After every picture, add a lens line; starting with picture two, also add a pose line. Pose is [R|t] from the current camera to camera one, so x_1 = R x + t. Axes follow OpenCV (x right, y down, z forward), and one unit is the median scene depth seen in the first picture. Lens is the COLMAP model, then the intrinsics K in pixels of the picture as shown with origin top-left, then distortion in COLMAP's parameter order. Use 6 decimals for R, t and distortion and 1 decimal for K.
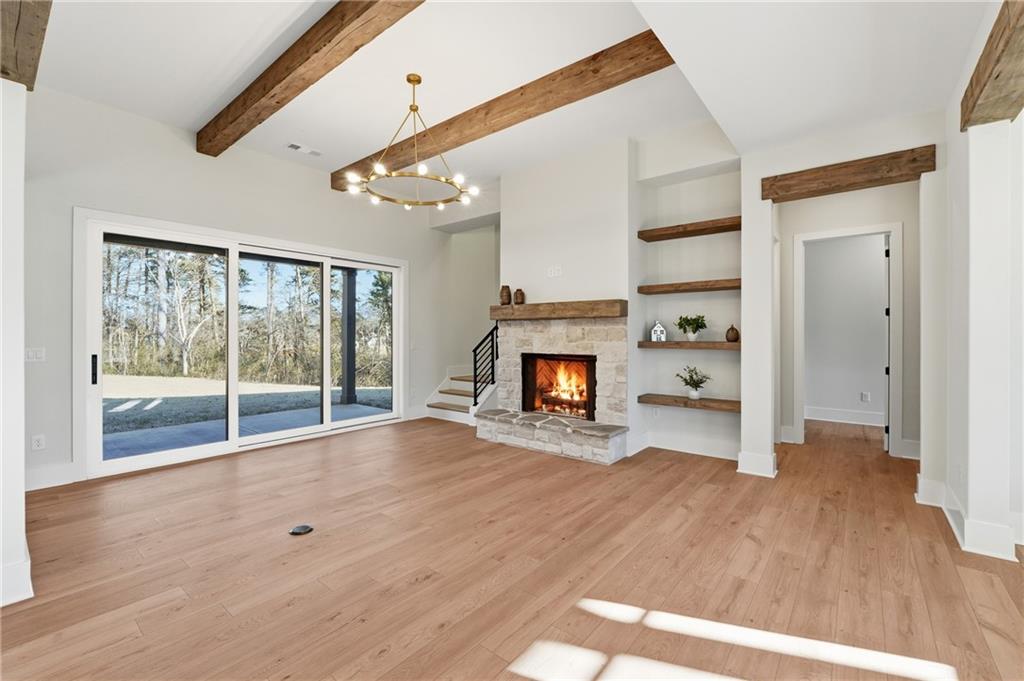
lens RADIAL K [[433.9, 0, 516.5], [0, 433.9, 335.5], [0, 0, 1]] dist [-0.009727, 0.003050]
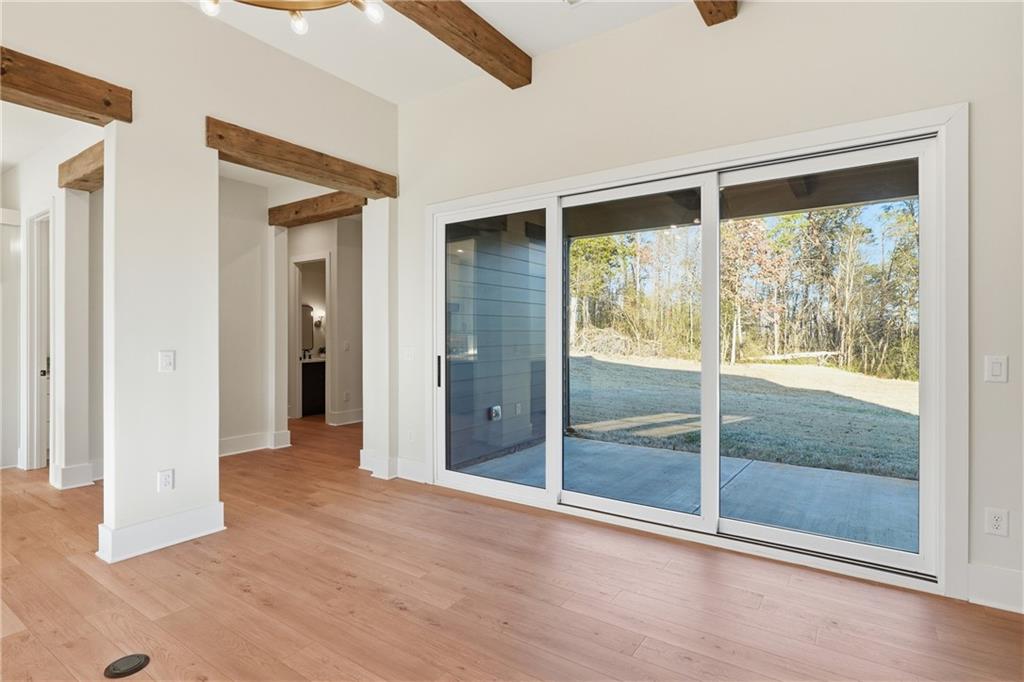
lens RADIAL K [[520.4, 0, 518.0], [0, 520.4, 335.0], [0, 0, 1]] dist [-0.006965, -0.000385]
pose [[0.070328, -0.001761, -0.997522, 0.146516], [0.003755, 0.999992, -0.001500, 0.000523], [0.997517, -0.003640, 0.070334, 0.897863]]
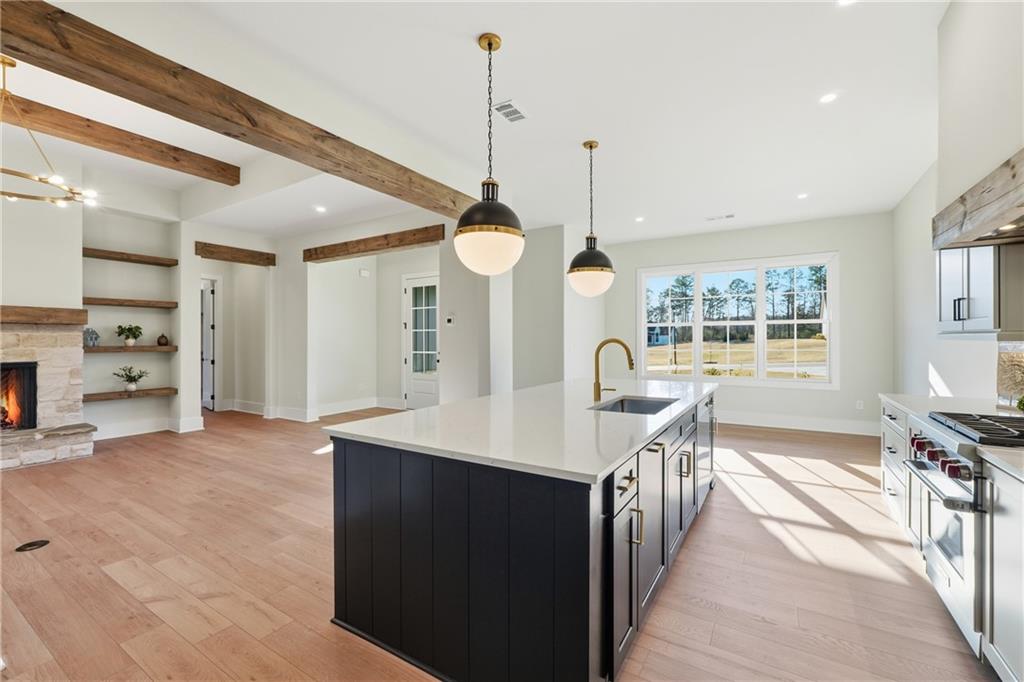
lens RADIAL K [[433.9, 0, 513.0], [0, 433.9, 339.7], [0, 0, 1]] dist [-0.009727, 0.003050]
pose [[-0.114859, 0.000580, 0.993382, -0.949032], [0.003305, 0.999995, -0.000202, -0.000833], [-0.993376, 0.003260, -0.114860, 0.030797]]
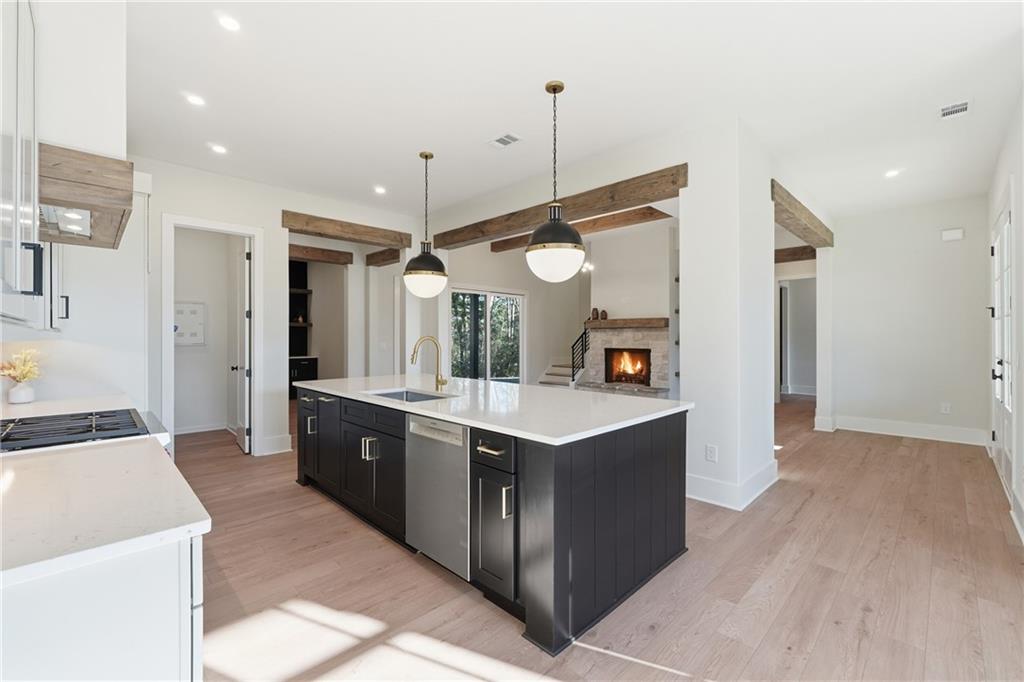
lens RADIAL K [[433.9, 0, 515.3], [0, 433.9, 337.4], [0, 0, 1]] dist [-0.009727, 0.003050]
pose [[0.993523, -0.002059, -0.113613, -0.166667], [0.002014, 0.999998, -0.000511, -0.001571], [0.113614, 0.000279, 0.993525, -0.831744]]
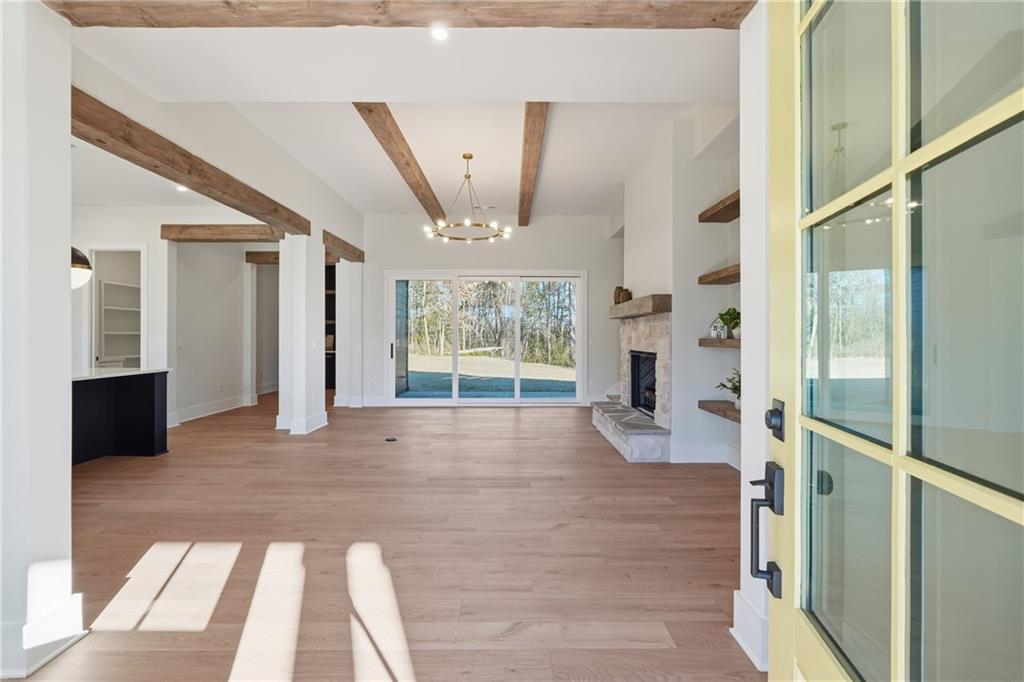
lens RADIAL K [[433.9, 0, 518.2], [0, 433.9, 334.5], [0, 0, 1]] dist [-0.009727, 0.003050]
pose [[0.629800, -0.002574, -0.776753, 0.760419], [-0.000607, 0.999993, -0.003806, 0.008402], [0.776757, 0.002869, 0.629794, 0.157372]]
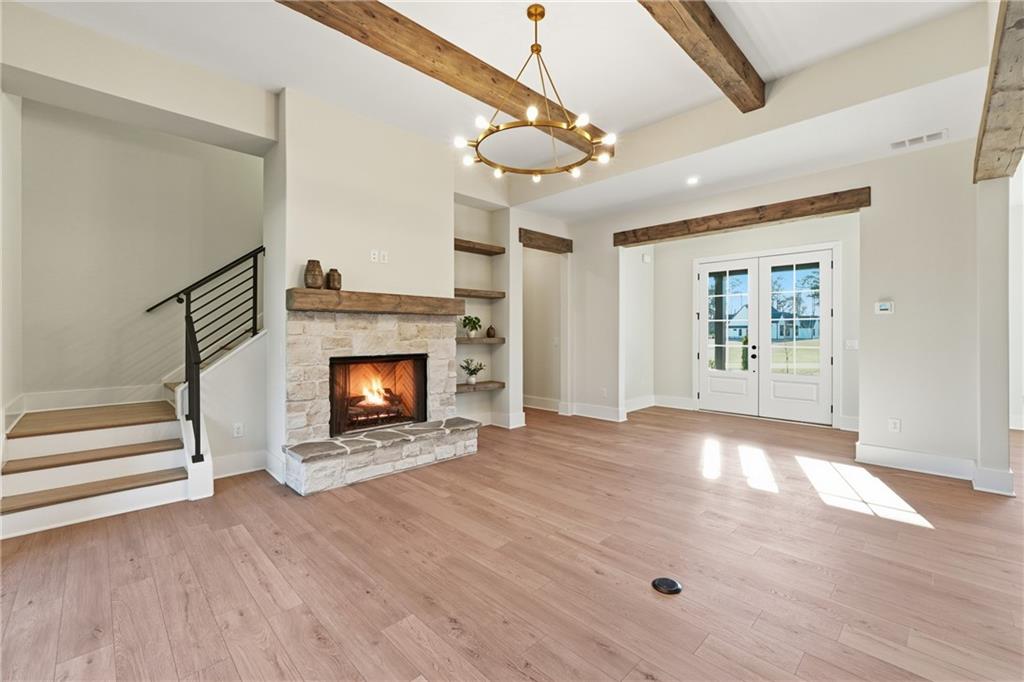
lens RADIAL K [[433.9, 0, 515.6], [0, 433.9, 335.1], [0, 0, 1]] dist [-0.009727, 0.003050]
pose [[0.115982, -0.004978, 0.993239, -0.782145], [0.002221, 0.999986, 0.004752, 0.000333], [-0.993249, 0.001655, 0.115991, 0.711393]]
